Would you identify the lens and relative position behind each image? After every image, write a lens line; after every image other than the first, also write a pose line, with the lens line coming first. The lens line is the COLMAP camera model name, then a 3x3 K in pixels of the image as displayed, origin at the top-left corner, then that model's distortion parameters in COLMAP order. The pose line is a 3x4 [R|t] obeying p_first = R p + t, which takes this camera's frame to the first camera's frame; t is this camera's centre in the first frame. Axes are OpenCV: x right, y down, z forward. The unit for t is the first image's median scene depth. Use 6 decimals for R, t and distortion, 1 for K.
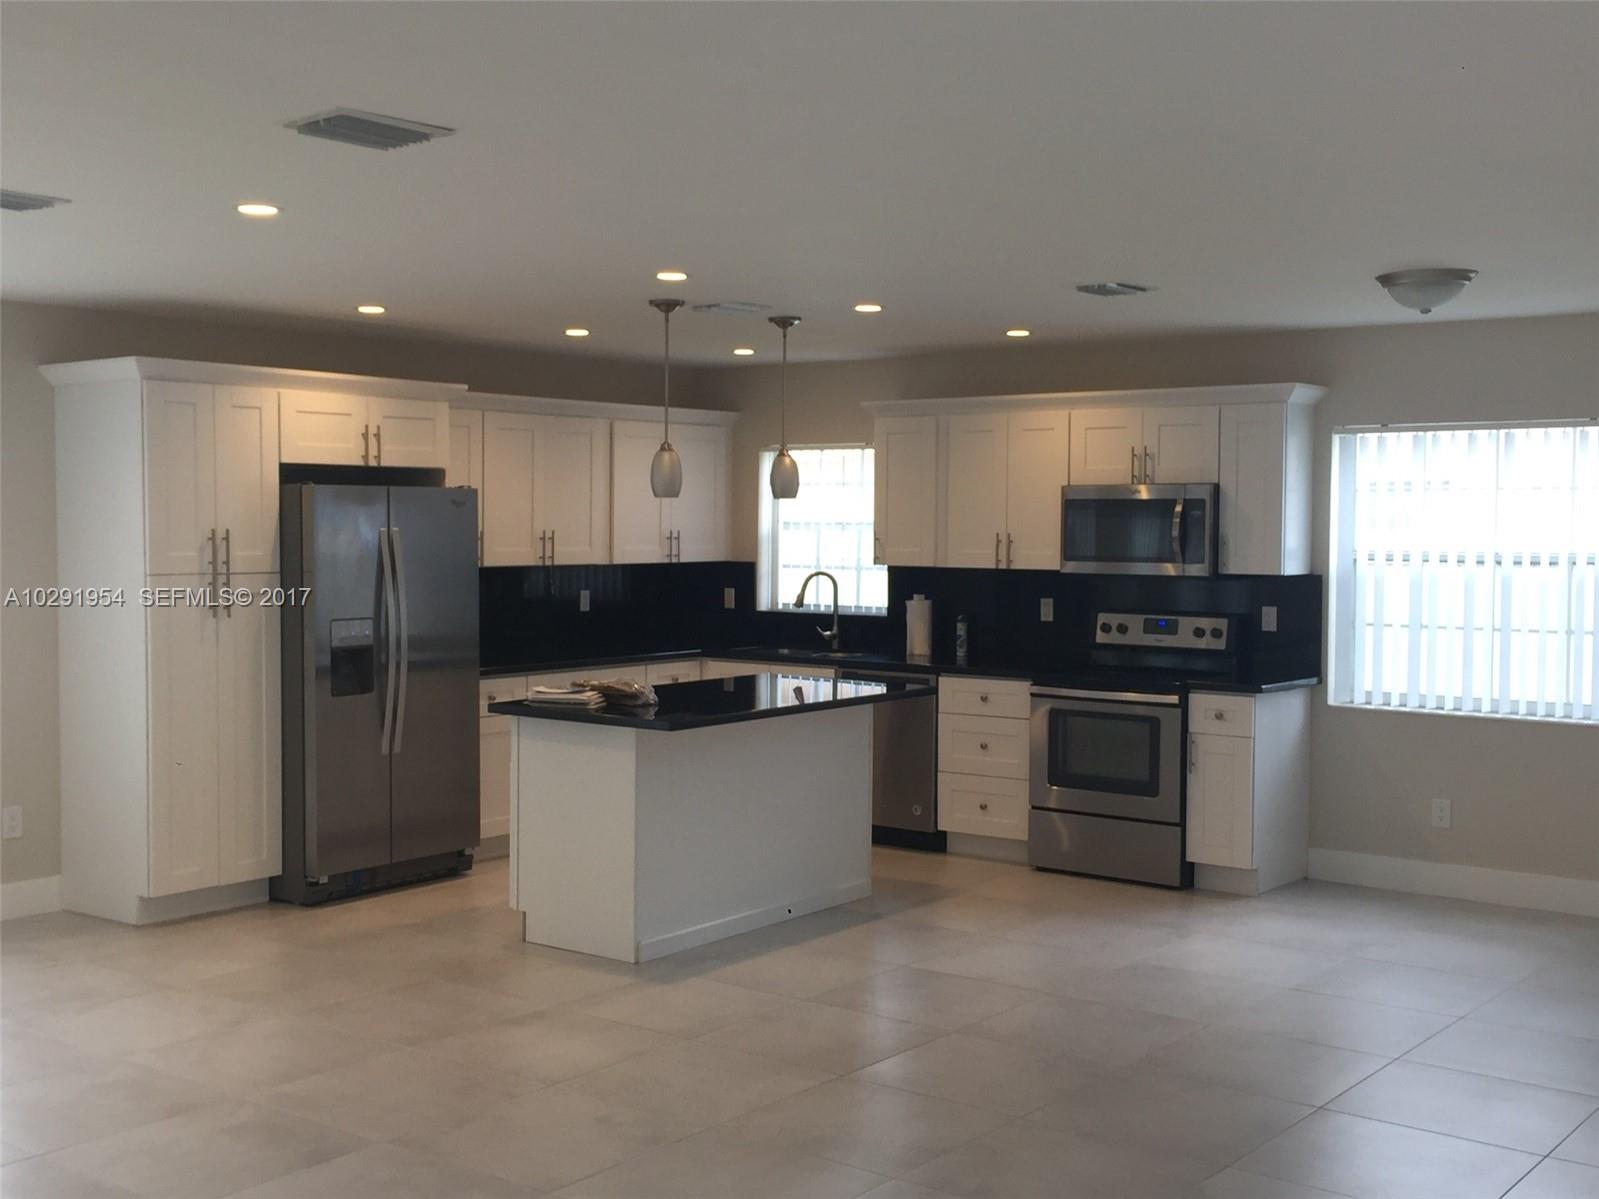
lens RADIAL K [[1813.8, 0, 799.3], [0, 1813.8, 594.0], [0, 0, 1]] dist [0.051392, 0.000000]
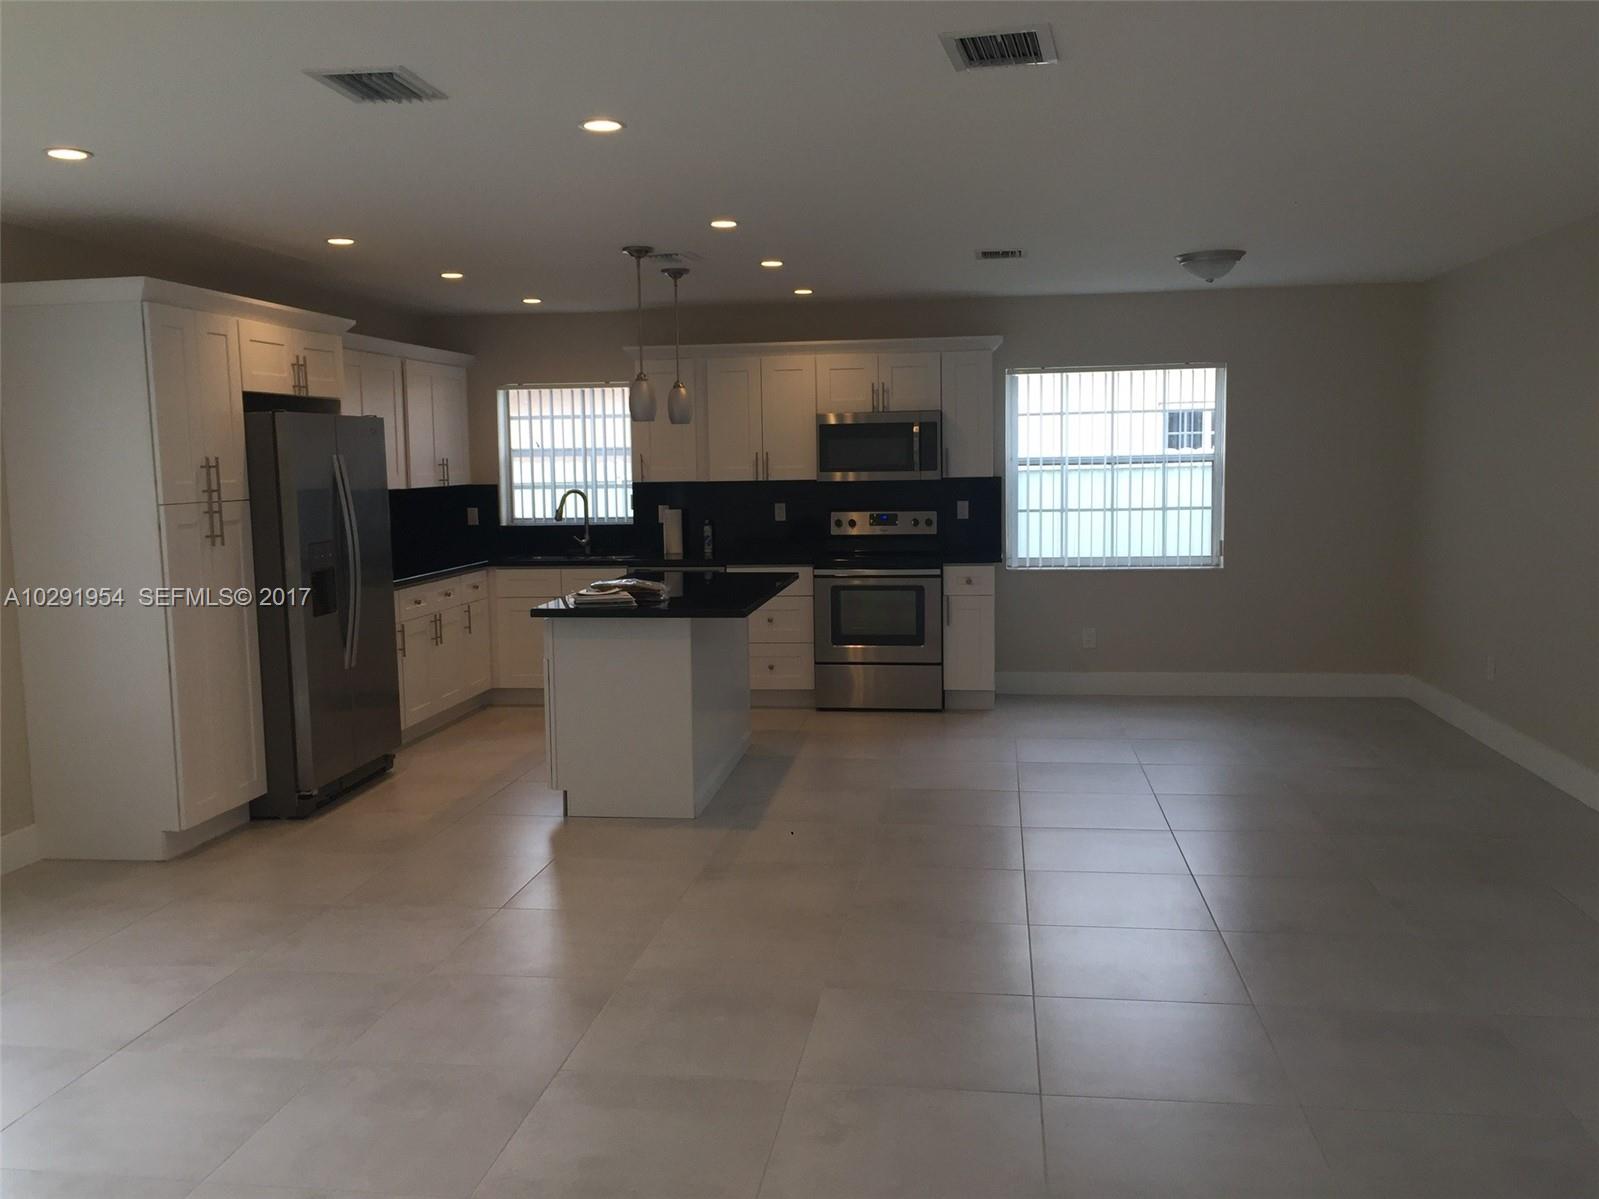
lens RADIAL K [[1365.2, 0, 799.8], [0, 1365.2, 596.1], [0, 0, 1]] dist [0.053672, -0.045649]
pose [[0.871116, -0.071579, 0.485832, -0.362022], [0.043192, 0.996654, 0.069395, 0.001571], [-0.489173, -0.039467, 0.871293, 0.163940]]
